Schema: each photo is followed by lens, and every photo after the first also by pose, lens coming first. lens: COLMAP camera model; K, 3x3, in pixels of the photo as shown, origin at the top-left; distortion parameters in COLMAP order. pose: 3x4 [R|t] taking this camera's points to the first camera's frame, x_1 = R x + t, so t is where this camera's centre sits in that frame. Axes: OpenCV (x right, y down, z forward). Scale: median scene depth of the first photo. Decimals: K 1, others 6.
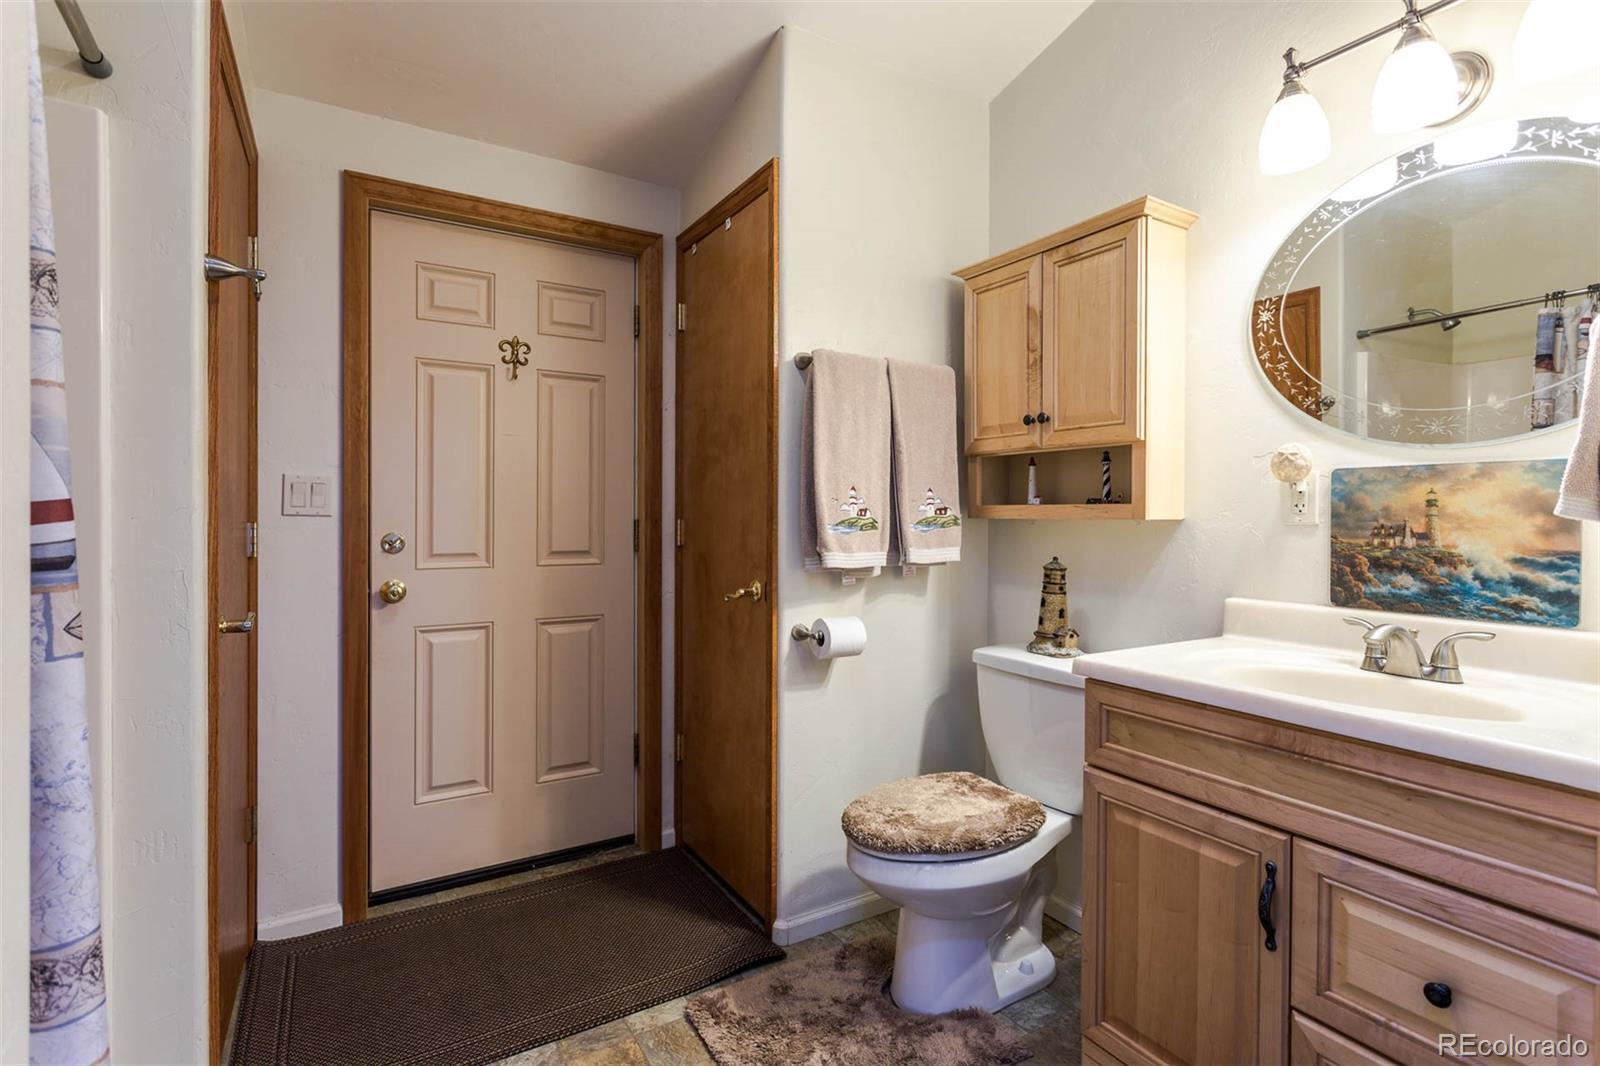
lens RADIAL K [[773.8, 0, 813.4], [0, 773.8, 518.2], [0, 0, 1]] dist [0.003747, 0.000064]
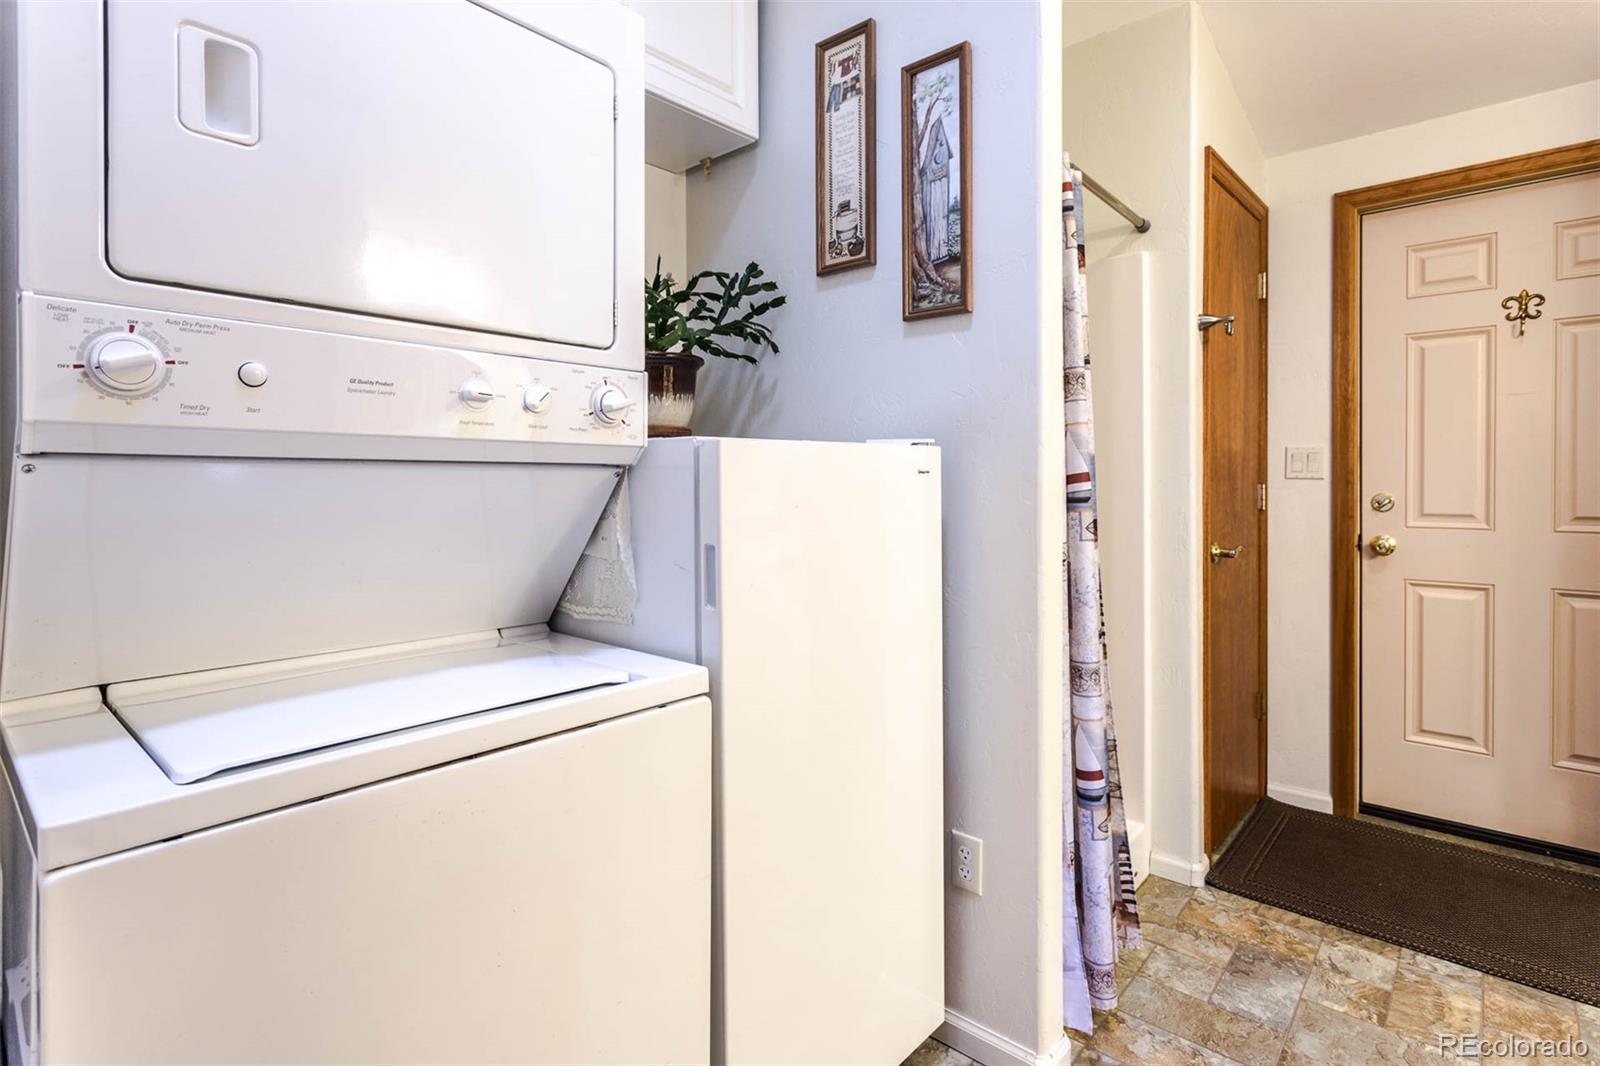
lens RADIAL K [[773.8, 0, 799.8], [0, 773.8, 486.7], [0, 0, 1]] dist [0.003747, 0.000064]
pose [[0.290666, 0.005854, -0.956807, 0.293368], [0.001666, 0.999977, 0.006624, 0.000319], [0.956823, -0.003519, 0.290650, -0.144731]]
